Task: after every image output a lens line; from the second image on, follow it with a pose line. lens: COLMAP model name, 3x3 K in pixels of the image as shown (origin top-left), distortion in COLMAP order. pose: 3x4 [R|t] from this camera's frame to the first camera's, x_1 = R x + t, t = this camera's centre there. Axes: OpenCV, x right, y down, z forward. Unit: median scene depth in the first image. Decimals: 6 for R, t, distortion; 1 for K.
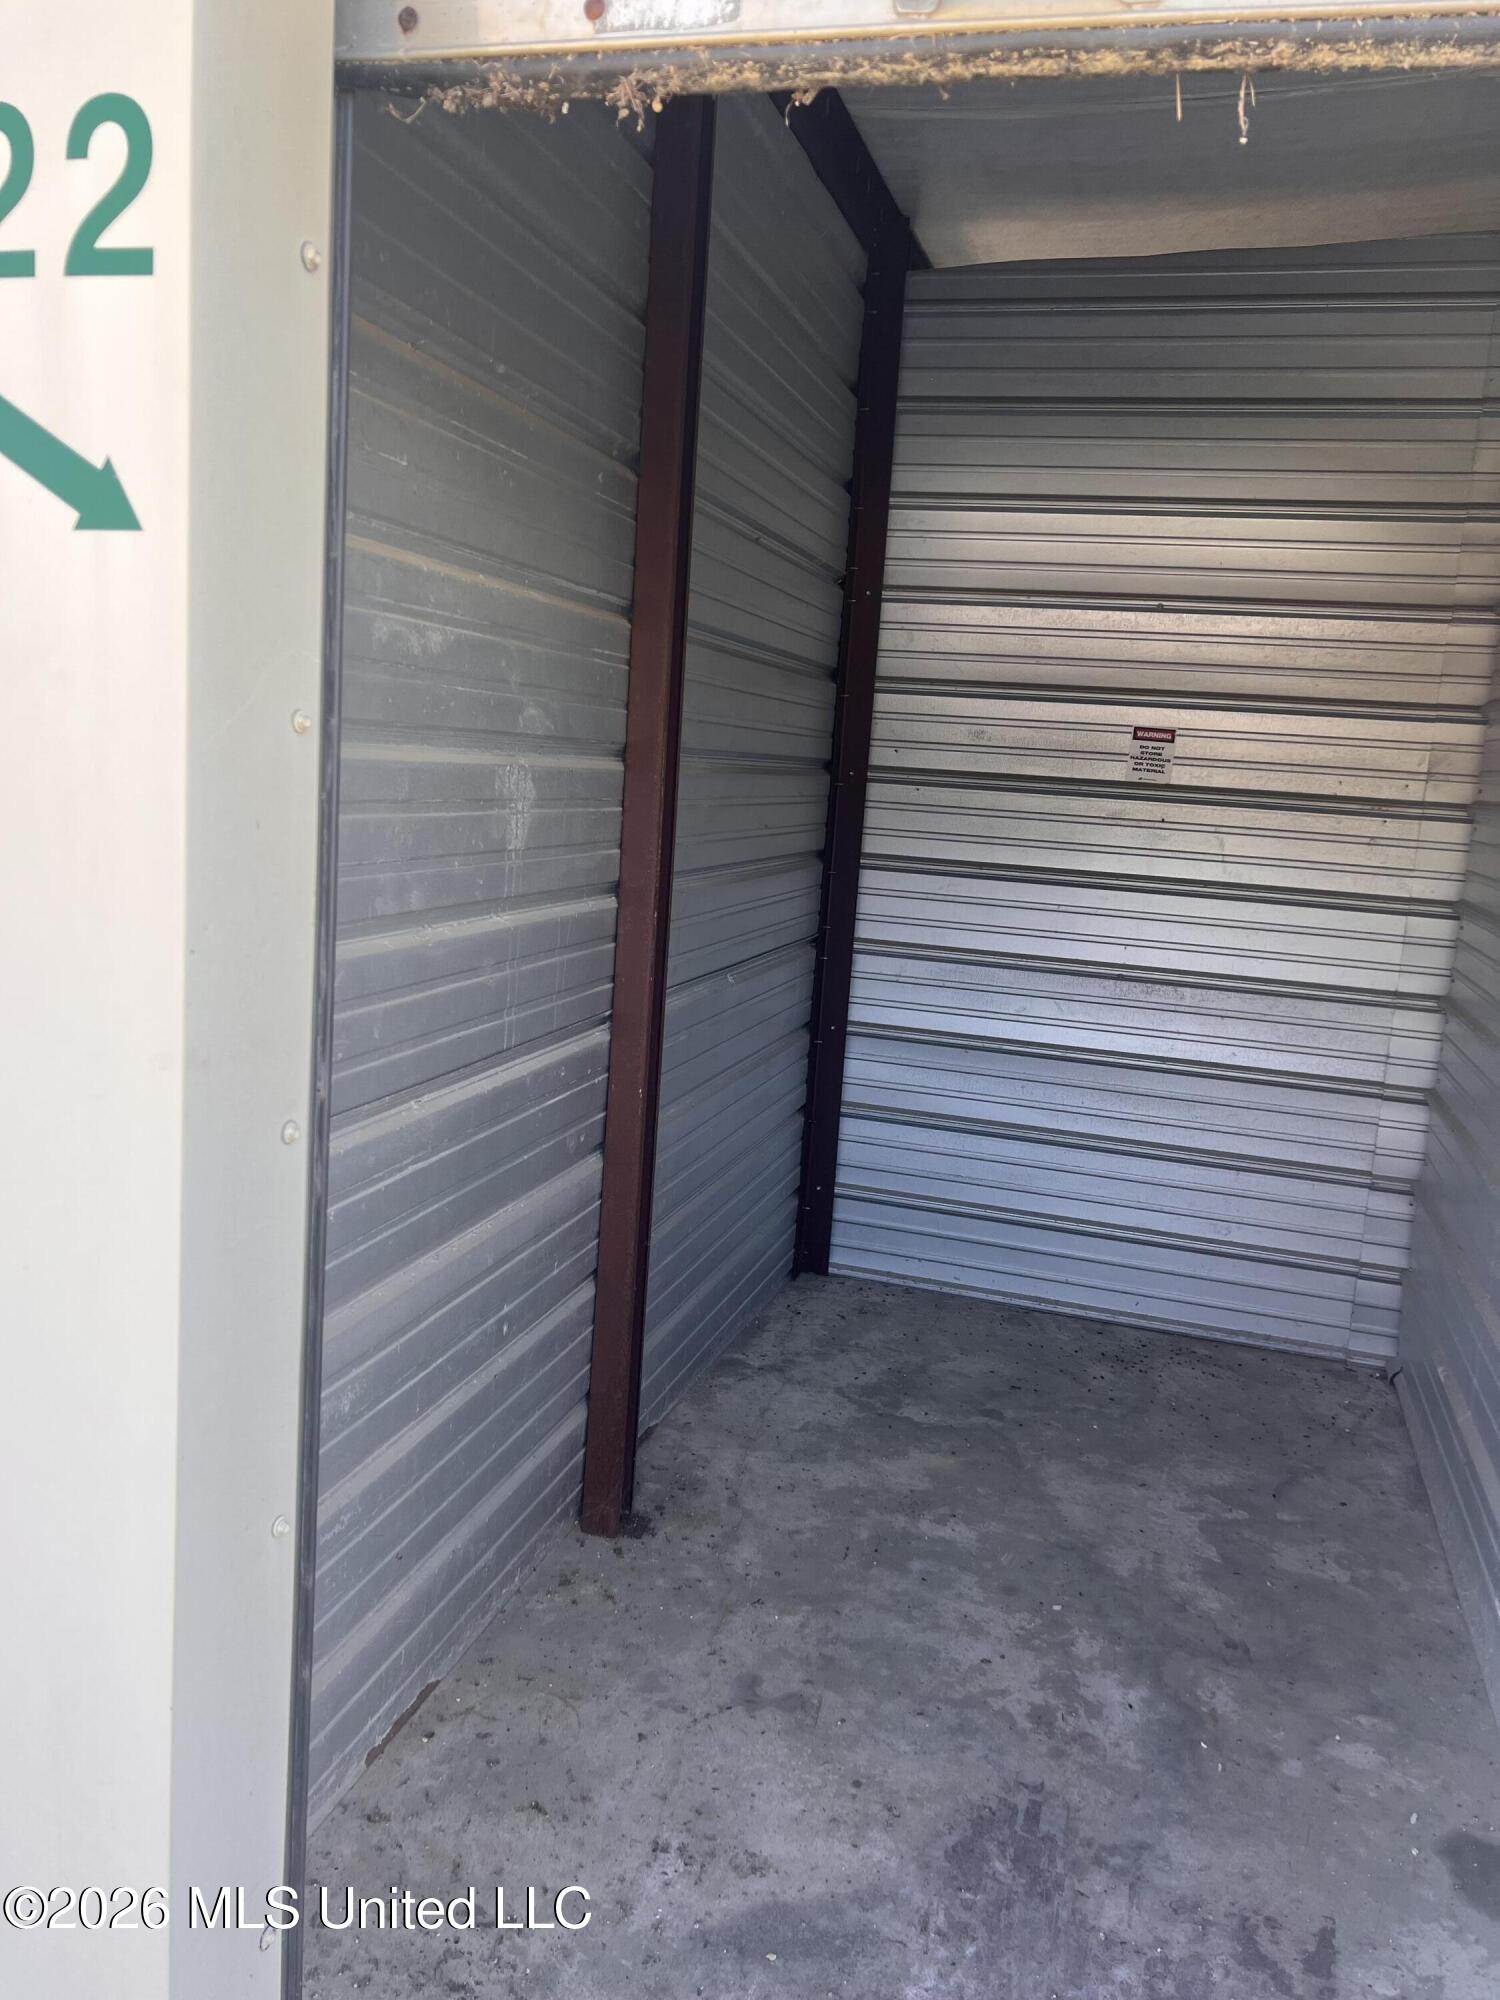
lens RADIAL K [[1513.5, 0, 742.3], [0, 1513.5, 993.2], [0, 0, 1]] dist [0.063246, -0.071196]
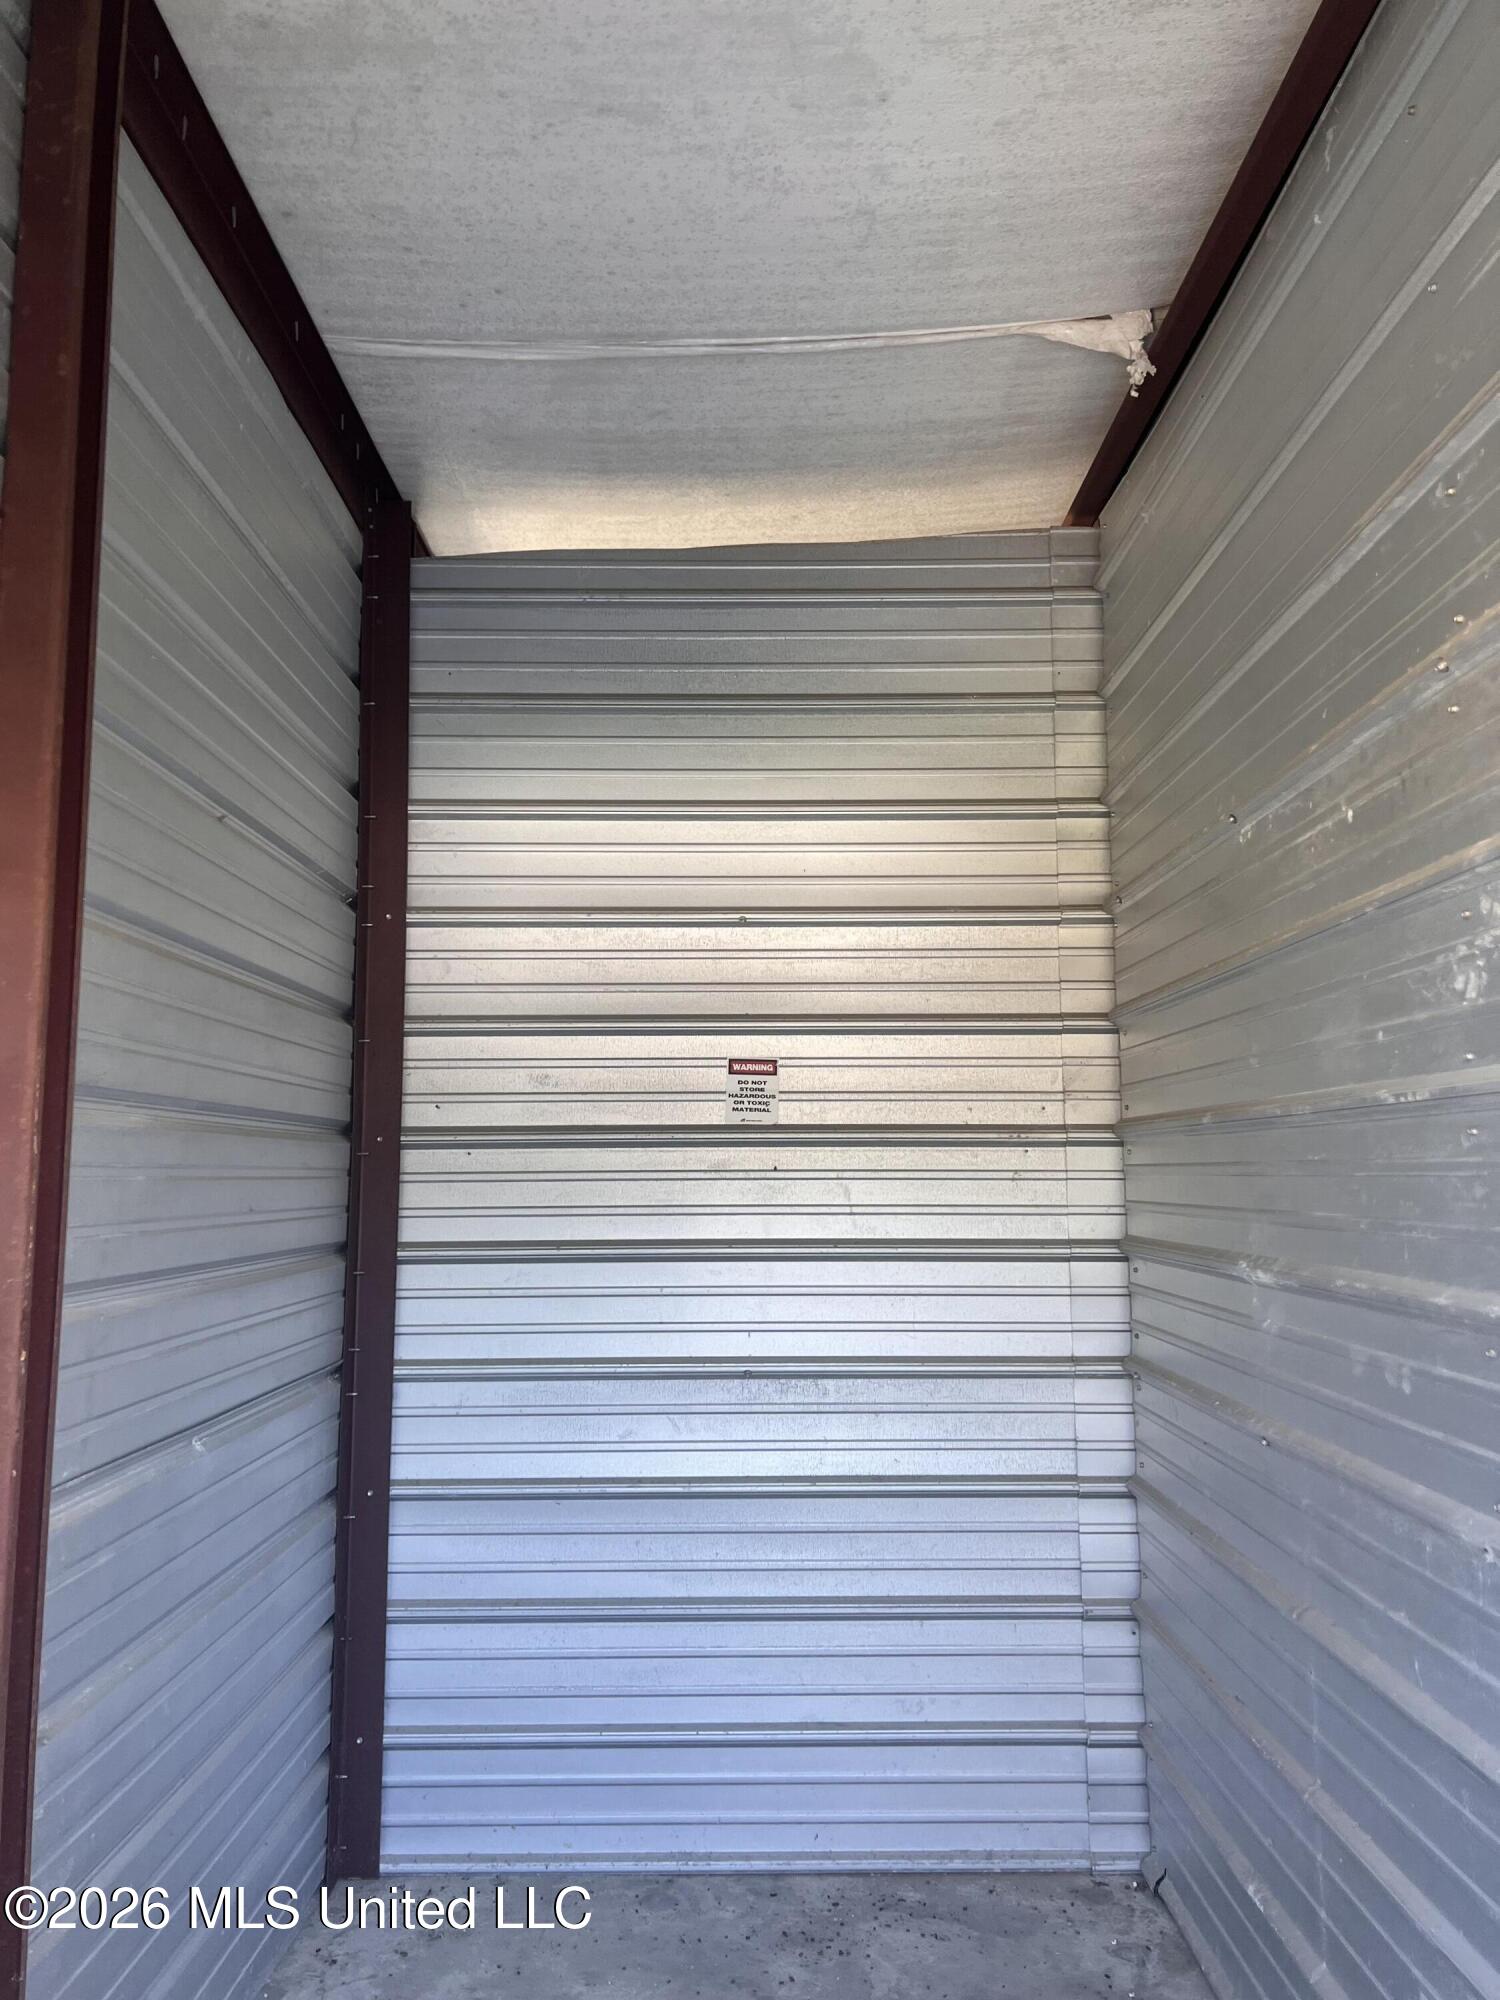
lens RADIAL K [[1513.5, 0, 743.9], [0, 1513.5, 985.9], [0, 0, 1]] dist [0.063246, -0.071196]
pose [[0.953070, -0.033807, 0.300856, 0.020717], [0.113013, 0.961641, -0.249950, -0.007737], [-0.280865, 0.272220, 0.920332, 0.234361]]
